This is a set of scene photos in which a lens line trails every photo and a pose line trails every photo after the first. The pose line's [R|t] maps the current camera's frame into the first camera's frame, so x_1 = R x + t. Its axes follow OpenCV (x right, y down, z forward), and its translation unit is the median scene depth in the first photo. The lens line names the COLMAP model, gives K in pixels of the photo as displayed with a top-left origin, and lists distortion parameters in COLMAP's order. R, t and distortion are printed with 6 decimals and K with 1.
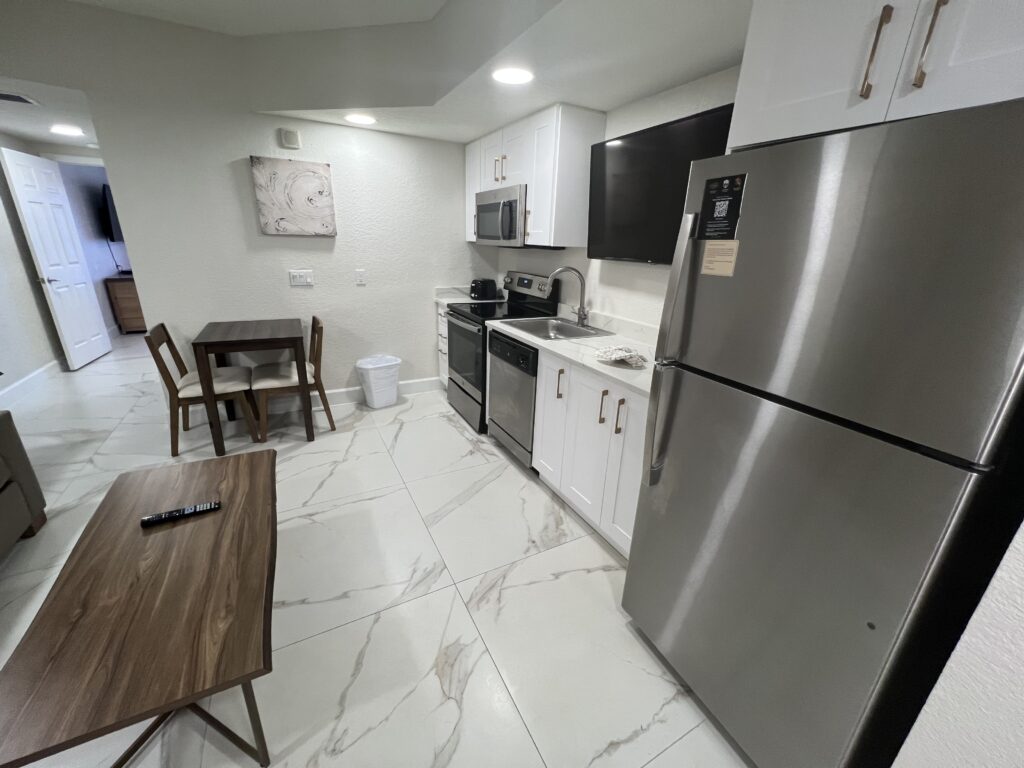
lens RADIAL K [[411.8, 0, 512.0], [0, 411.8, 384.0], [0, 0, 1]] dist [0.000199, 0.000447]
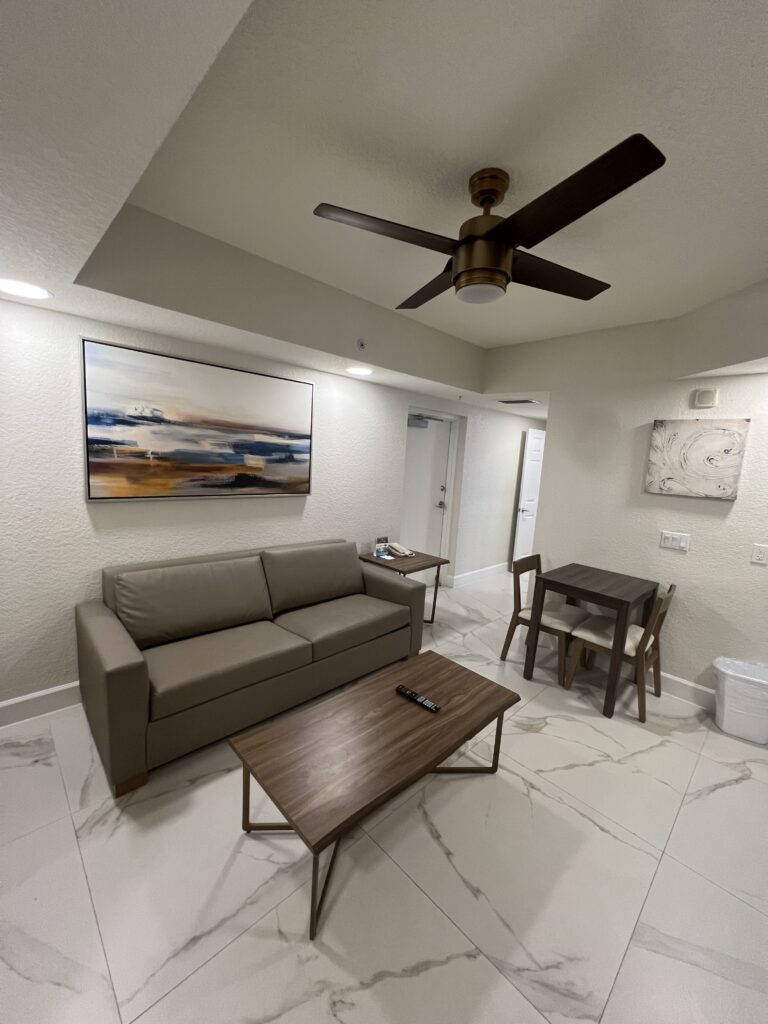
lens RADIAL K [[409.8, 0, 384.0], [0, 409.8, 512.0], [0, 0, 1]] dist [-0.002381, -0.000051]
pose [[0.280786, 0.116047, -0.952729, 0.156640], [-0.367360, 0.930065, 0.005020, -0.096425], [0.886683, 0.348585, 0.303780, 0.168053]]
